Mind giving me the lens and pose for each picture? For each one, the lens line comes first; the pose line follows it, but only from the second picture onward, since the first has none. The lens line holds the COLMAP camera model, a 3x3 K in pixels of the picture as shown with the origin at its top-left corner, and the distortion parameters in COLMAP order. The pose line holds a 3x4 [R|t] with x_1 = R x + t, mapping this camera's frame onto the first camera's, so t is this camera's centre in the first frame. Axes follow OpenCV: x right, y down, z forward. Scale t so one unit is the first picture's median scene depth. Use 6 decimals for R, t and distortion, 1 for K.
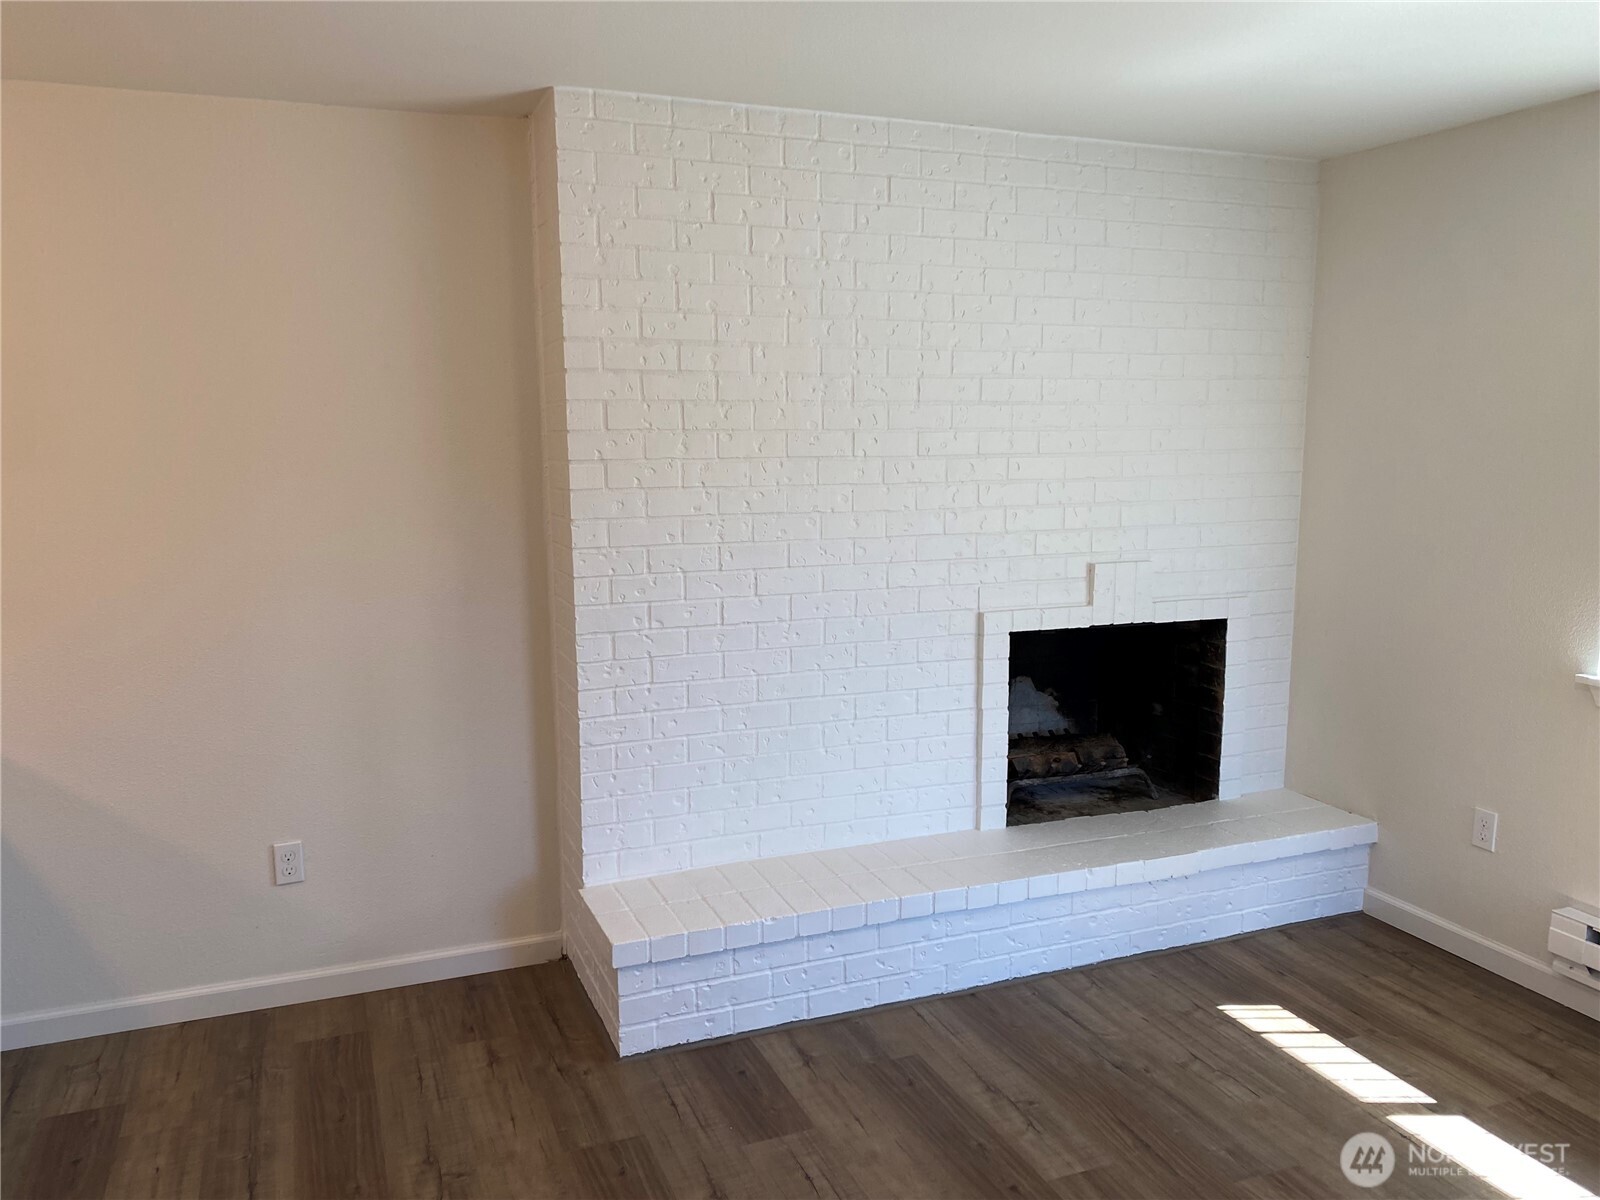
lens RADIAL K [[1230.7, 0, 799.2], [0, 1230.7, 602.7], [0, 0, 1]] dist [0.020924, -0.013339]
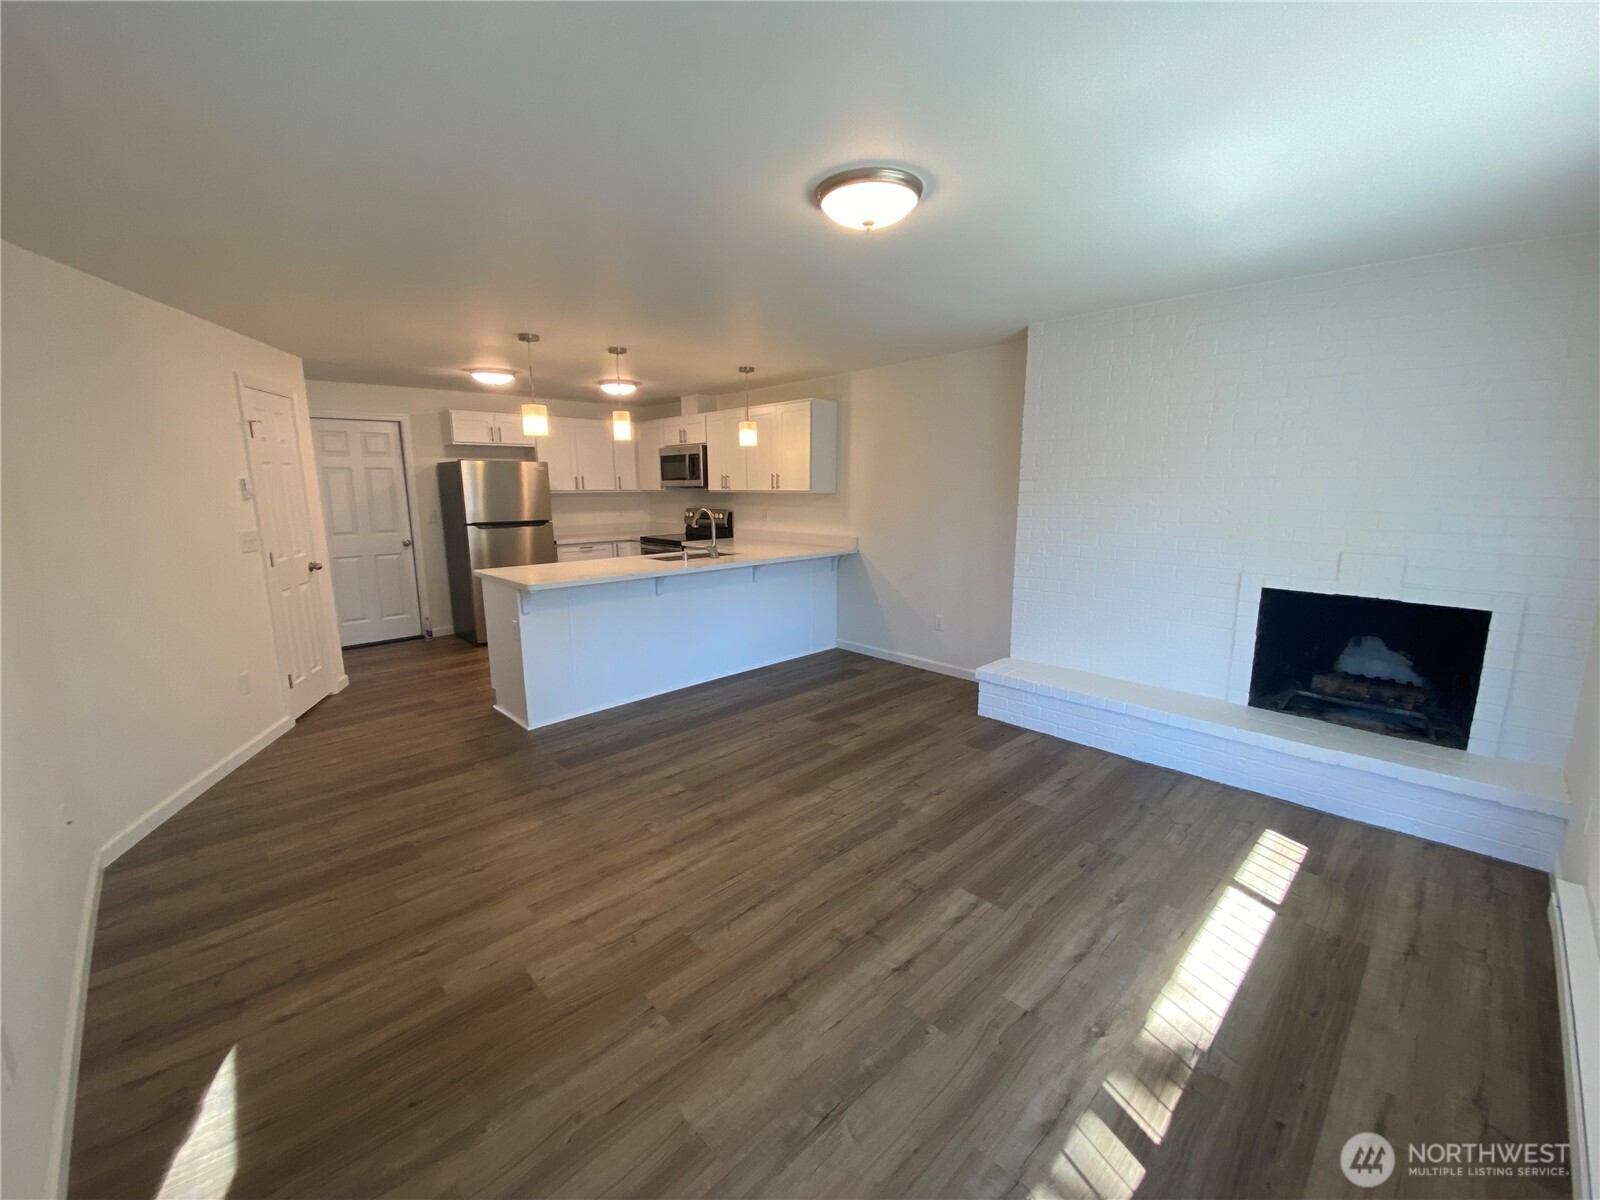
lens RADIAL K [[655.3, 0, 797.5], [0, 655.3, 598.7], [0, 0, 1]] dist [-0.002818, -0.000328]
pose [[0.370076, 0.162961, -0.914597, 0.862334], [-0.126099, 0.984195, 0.124338, 0.009050], [0.920404, 0.069315, 0.384776, 0.110765]]
